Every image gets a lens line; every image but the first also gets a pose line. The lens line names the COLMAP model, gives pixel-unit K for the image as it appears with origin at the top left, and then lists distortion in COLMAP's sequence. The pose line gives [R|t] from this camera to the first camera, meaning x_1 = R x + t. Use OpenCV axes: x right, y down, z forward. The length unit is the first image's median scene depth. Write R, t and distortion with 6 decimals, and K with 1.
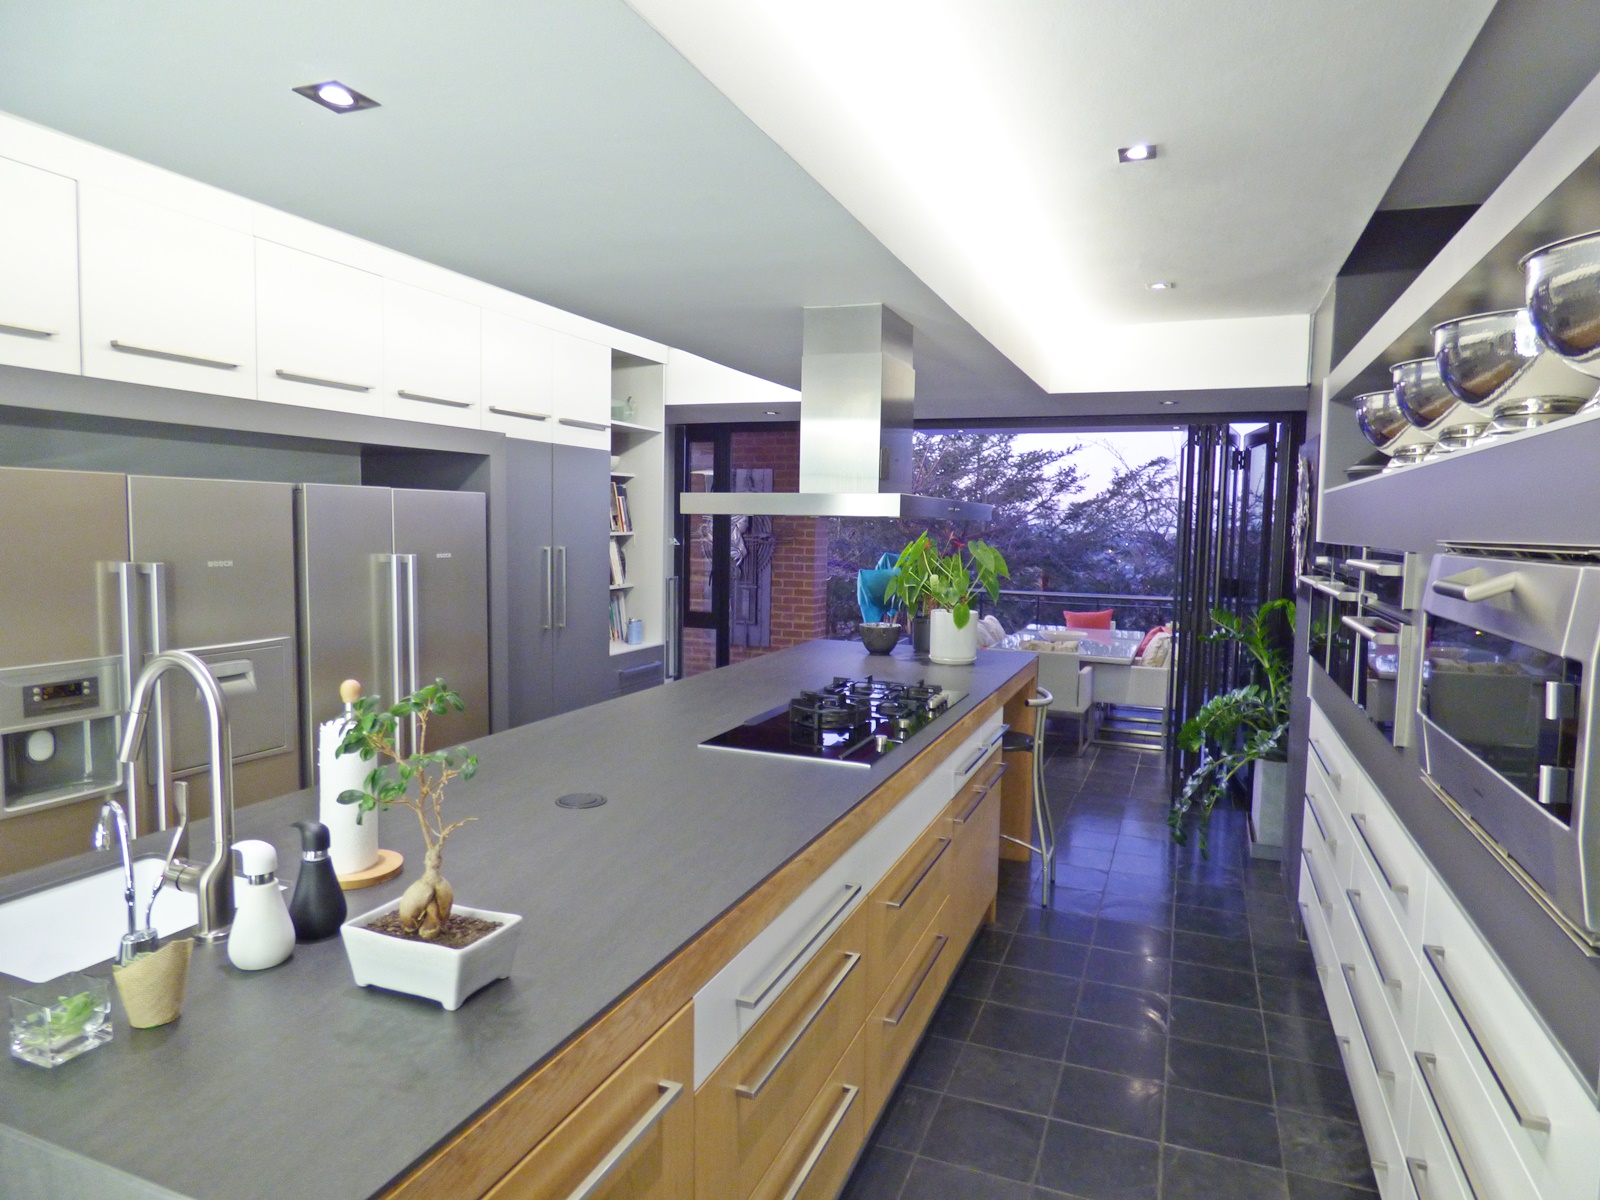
lens RADIAL K [[953.6, 0, 797.6], [0, 953.6, 603.9], [0, 0, 1]] dist [0.006056, 0.000541]
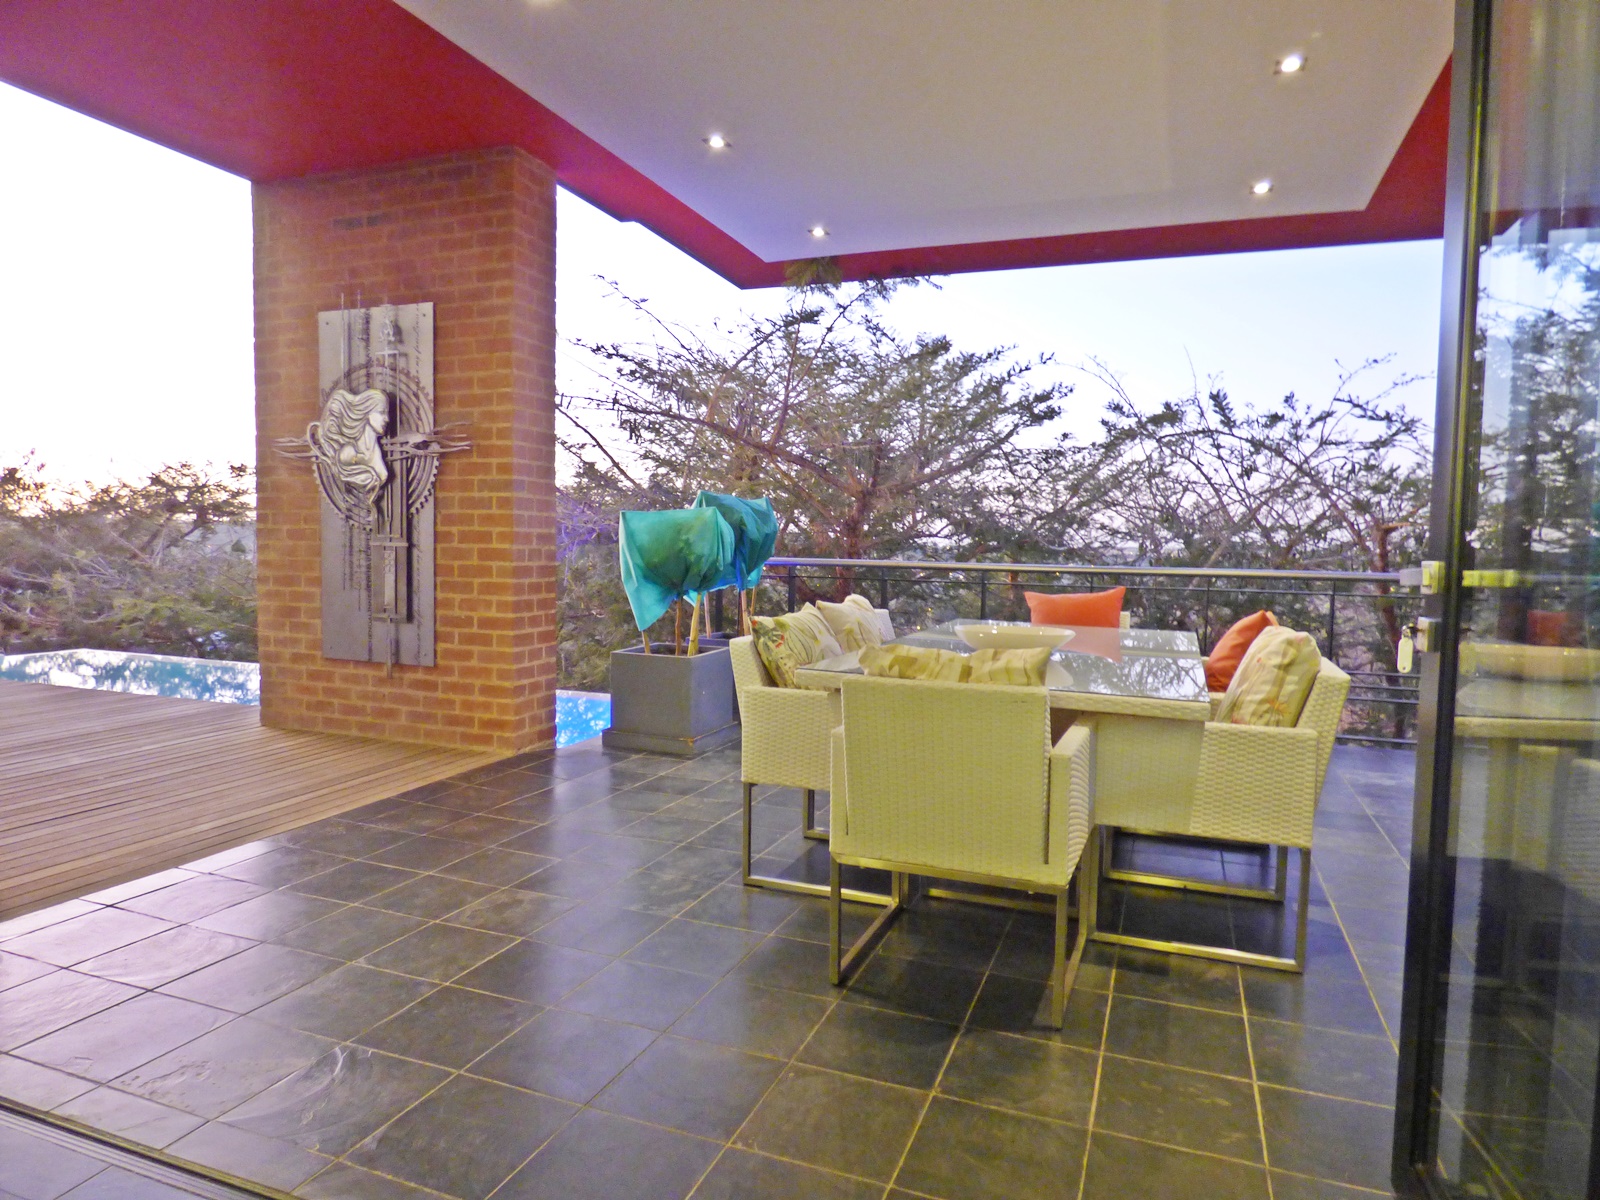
lens RADIAL K [[953.6, 0, 805.4], [0, 953.6, 595.1], [0, 0, 1]] dist [0.006056, 0.000541]
pose [[0.999750, -0.000565, 0.022343, 0.153397], [0.001155, 0.999651, -0.026375, 0.021854], [-0.022320, 0.026394, 0.999402, 0.508823]]
